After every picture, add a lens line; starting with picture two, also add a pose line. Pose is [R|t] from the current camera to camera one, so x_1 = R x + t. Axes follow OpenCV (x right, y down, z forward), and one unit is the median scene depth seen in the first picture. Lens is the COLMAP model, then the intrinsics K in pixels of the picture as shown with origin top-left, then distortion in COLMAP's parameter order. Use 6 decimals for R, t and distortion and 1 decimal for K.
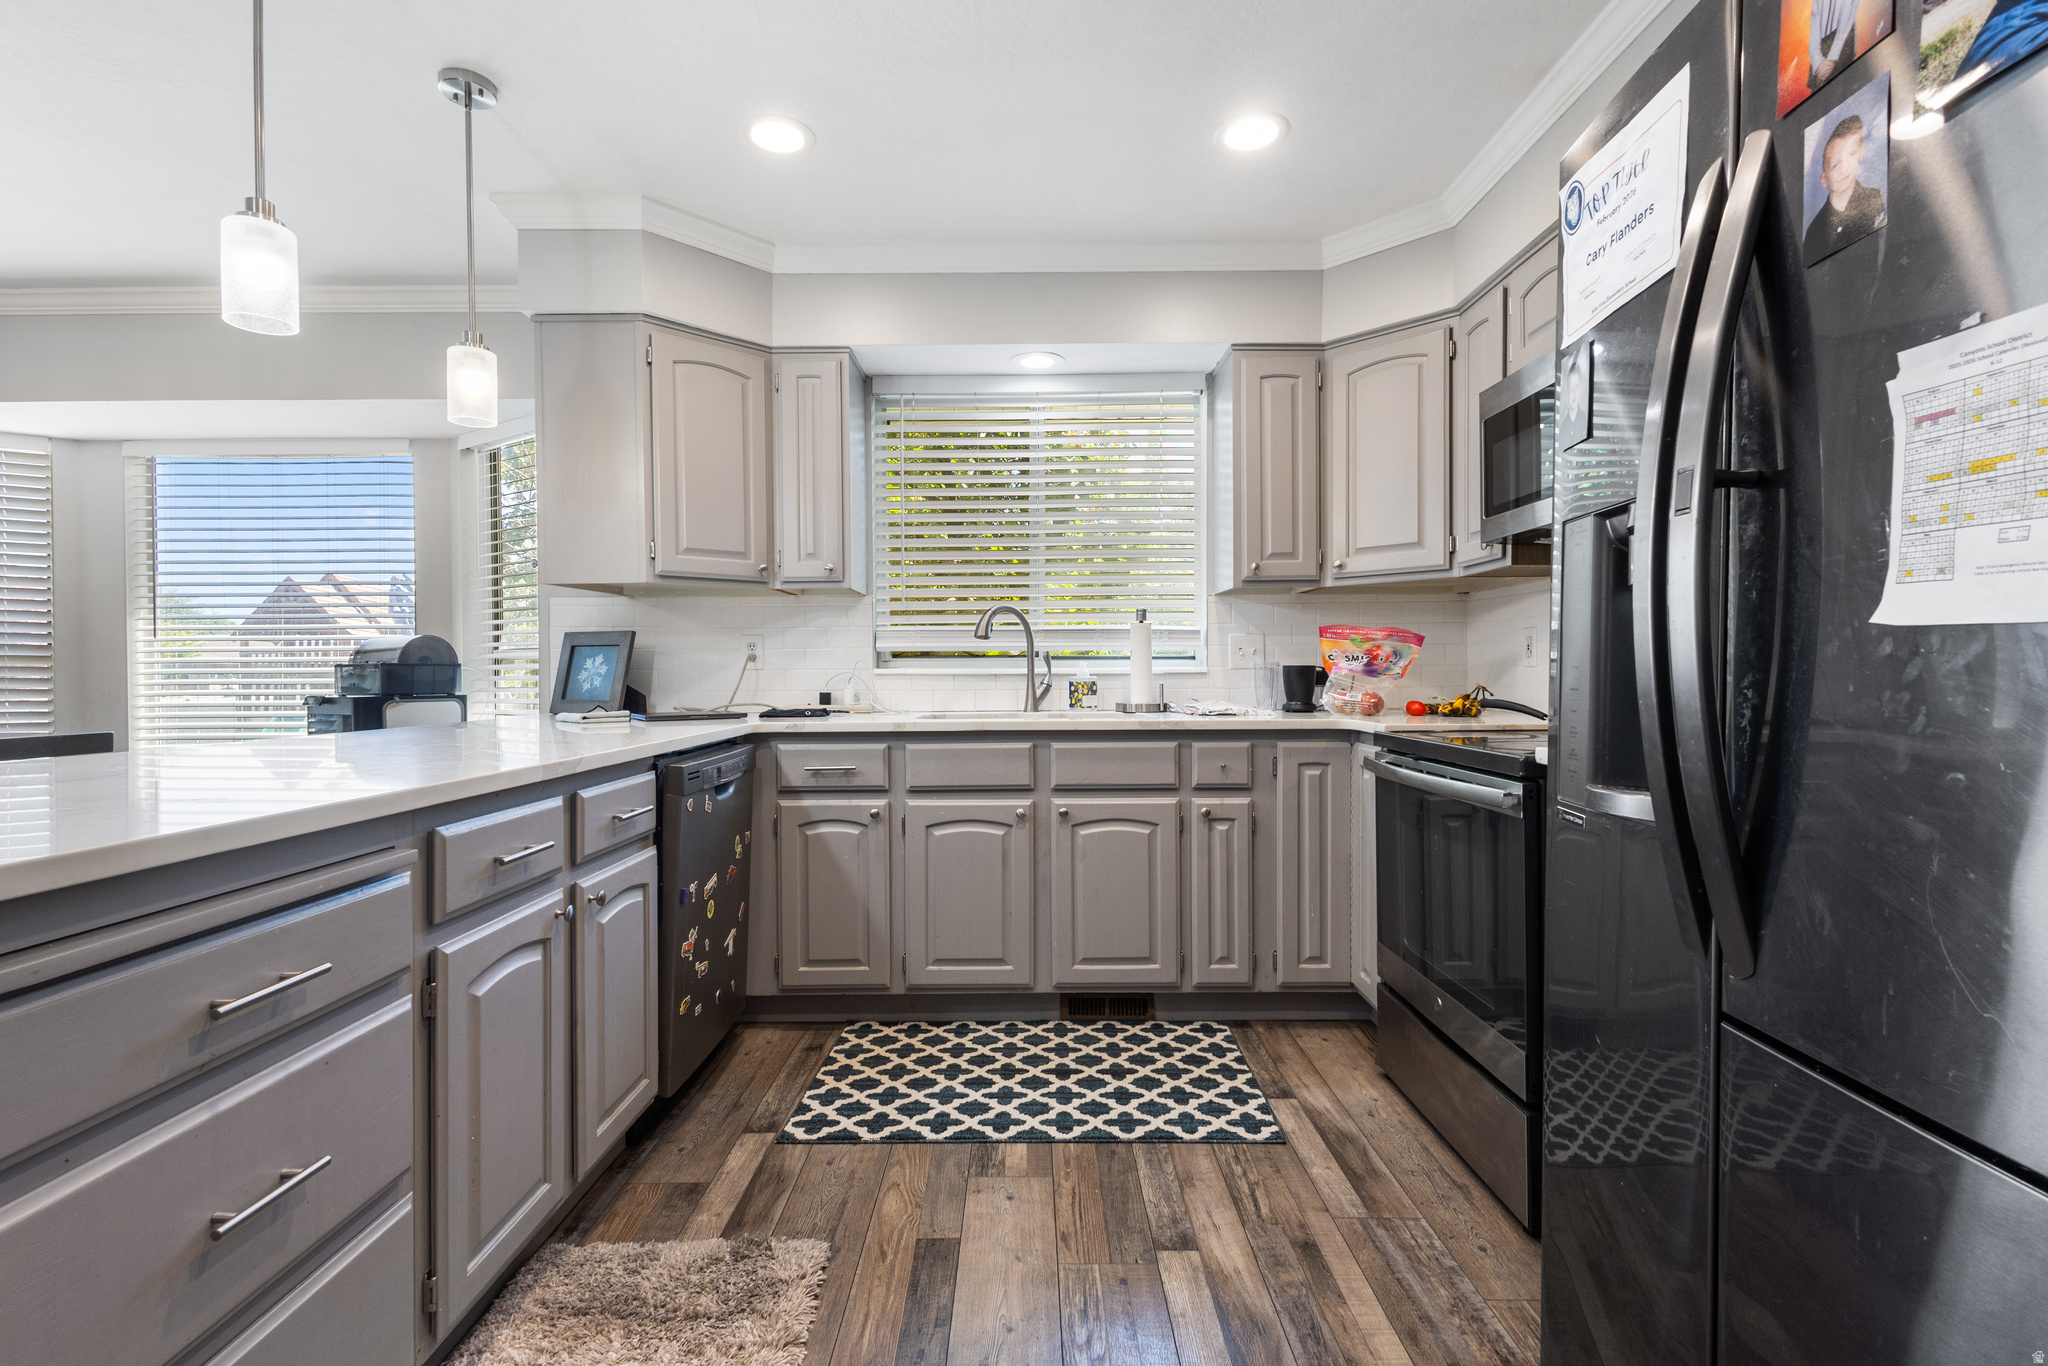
lens RADIAL K [[948.8, 0, 1028.6], [0, 948.8, 678.5], [0, 0, 1]] dist [0.001137, -0.000592]
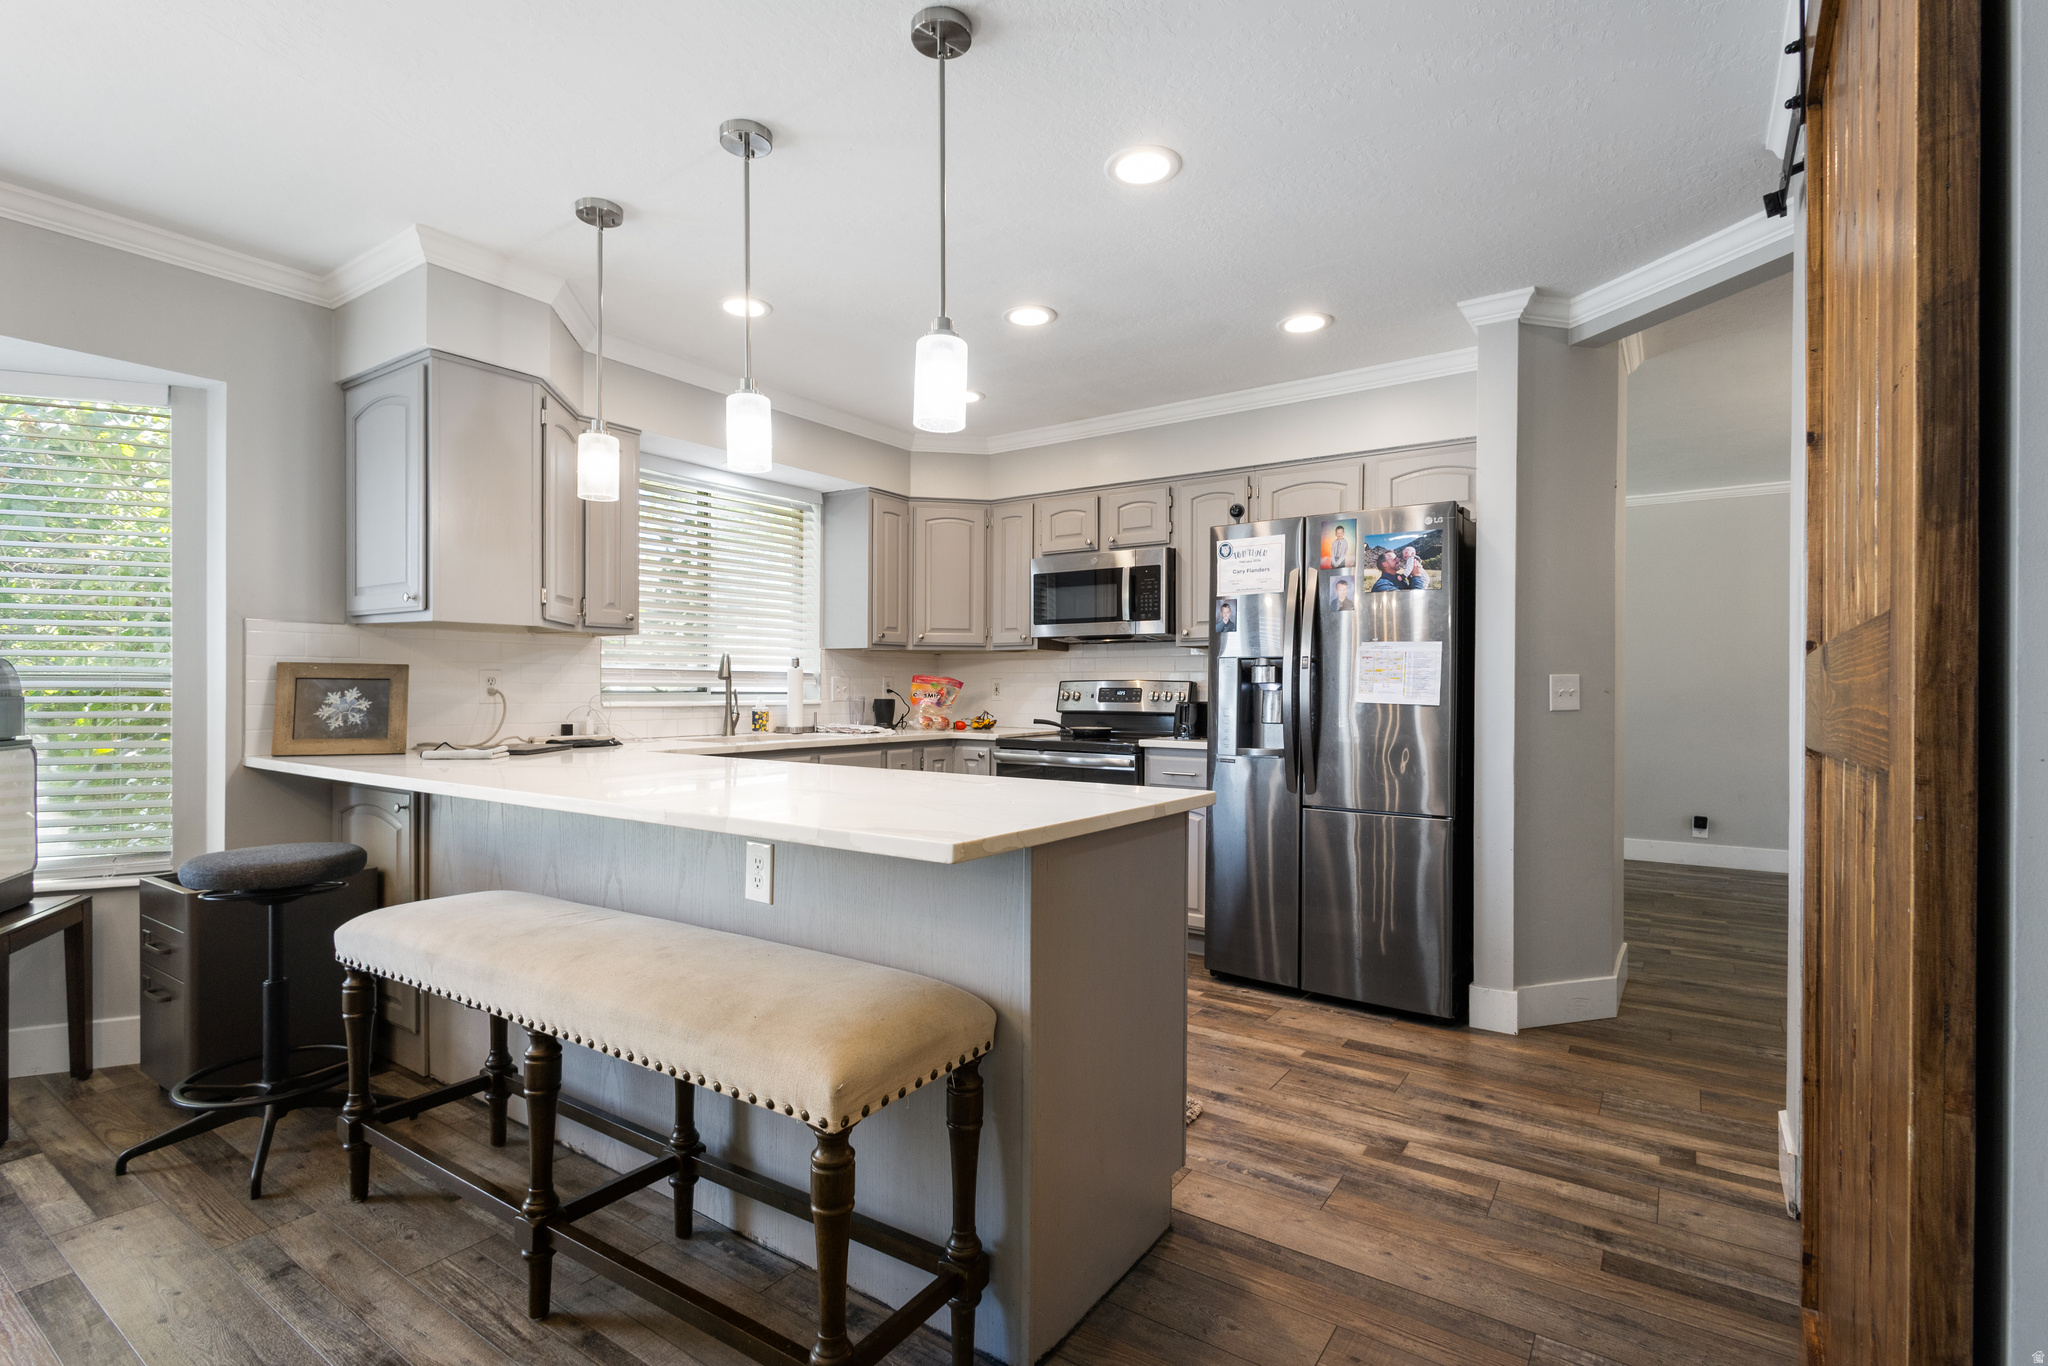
lens RADIAL K [[948.8, 0, 1029.0], [0, 948.8, 684.0], [0, 0, 1]] dist [0.001137, -0.000592]
pose [[0.570895, 0.011373, 0.820945, -0.877646], [-0.000755, 0.999911, -0.013328, -0.018949], [-0.821023, 0.006989, 0.570852, -0.067742]]
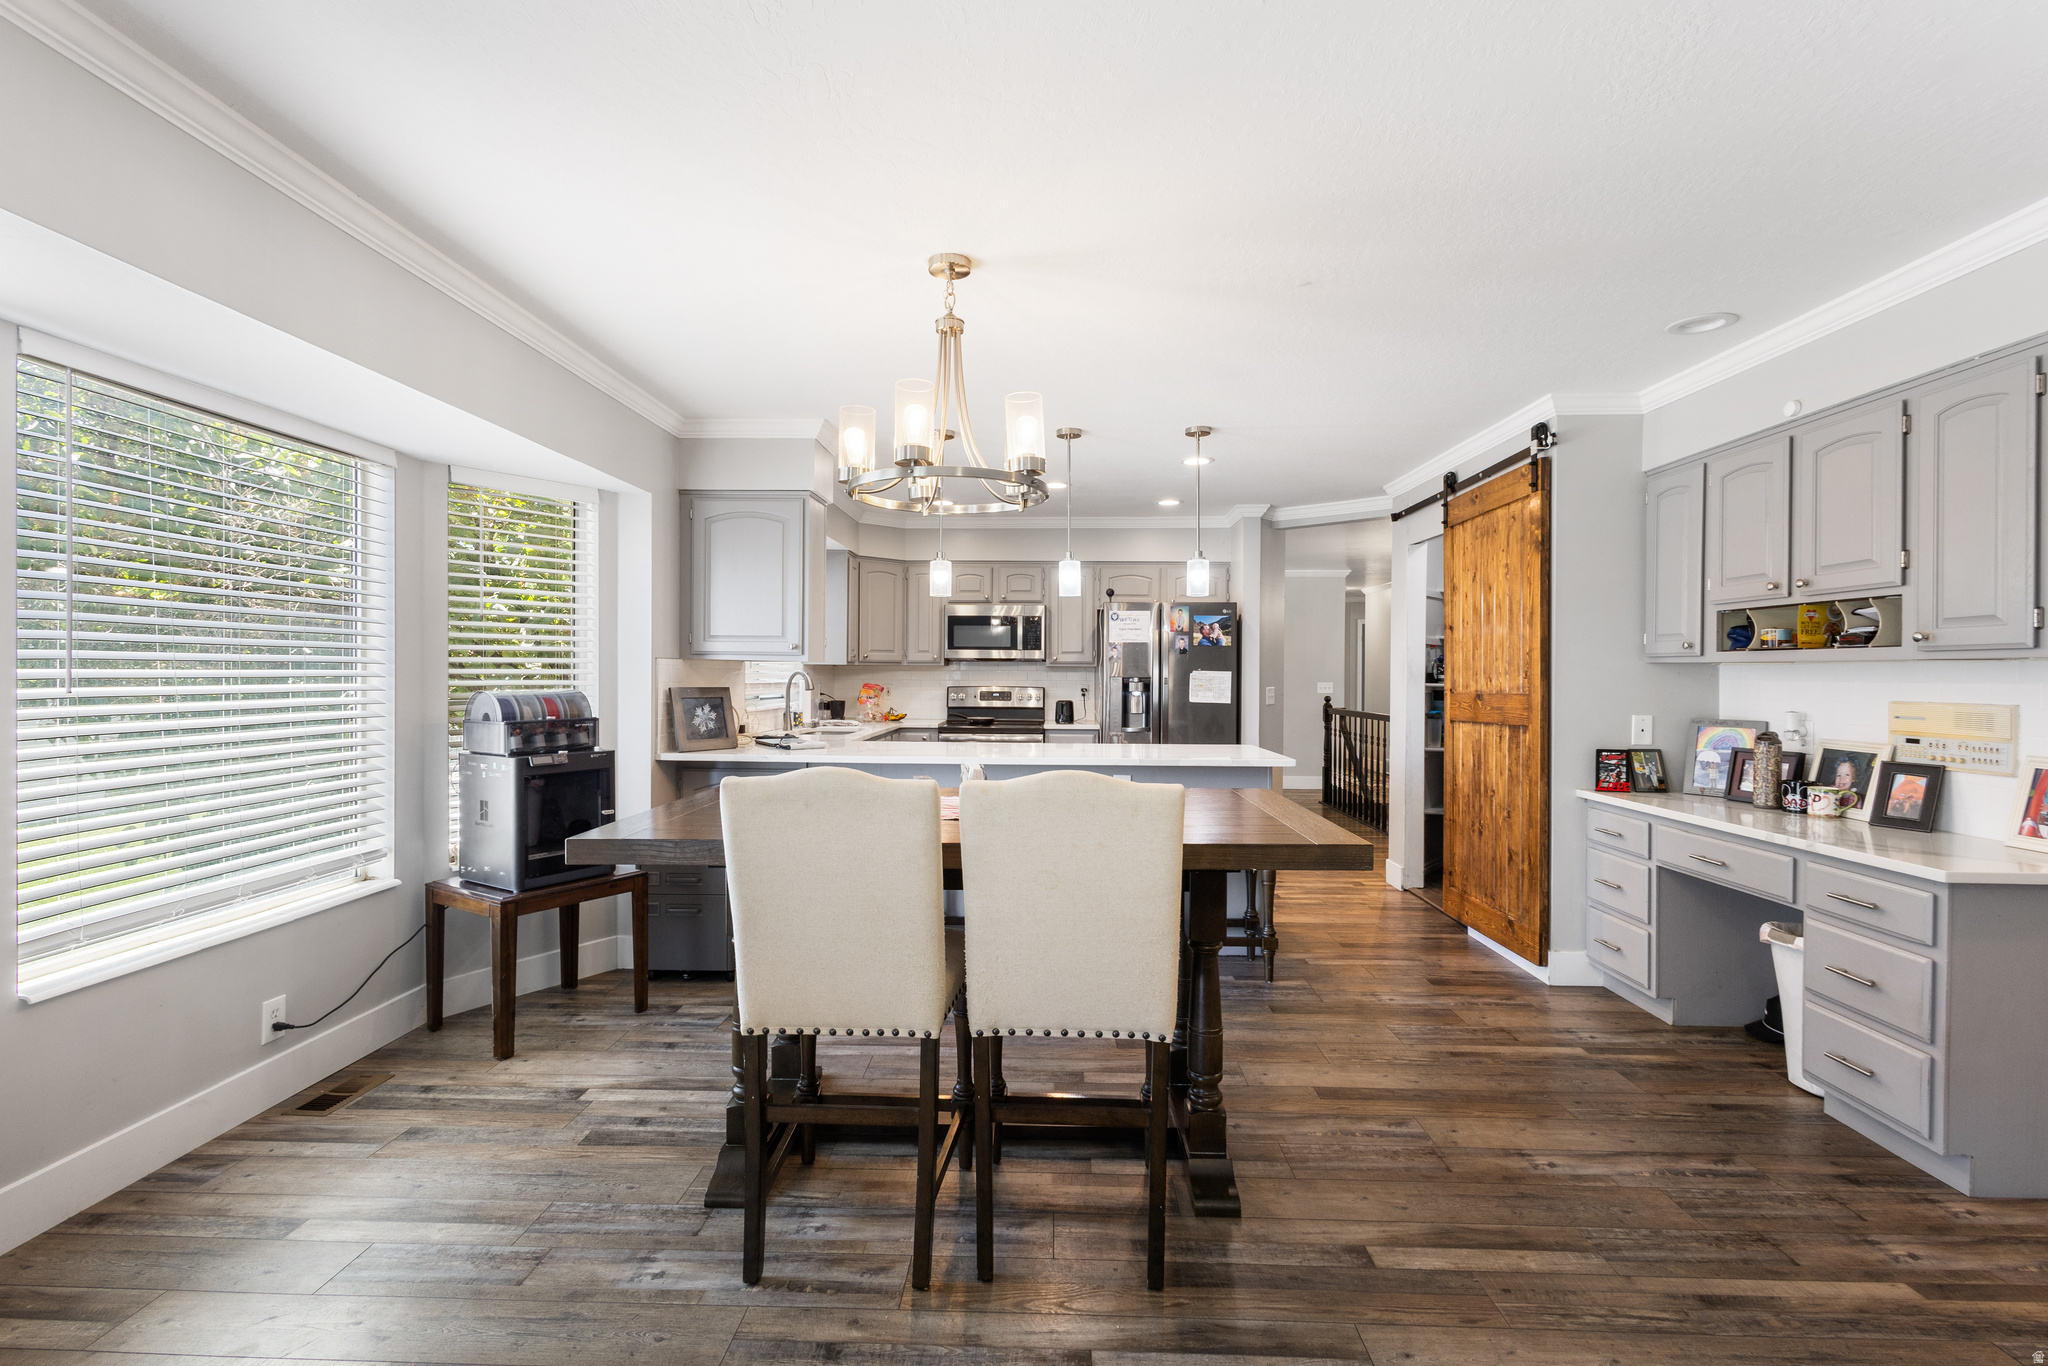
lens RADIAL K [[948.8, 0, 1020.8], [0, 948.8, 685.1], [0, 0, 1]] dist [0.001137, -0.000592]
pose [[0.035785, -0.007244, 0.999333, -1.869855], [0.001513, 0.999973, 0.007194, -0.065111], [-0.999358, 0.001255, 0.035795, 0.535056]]
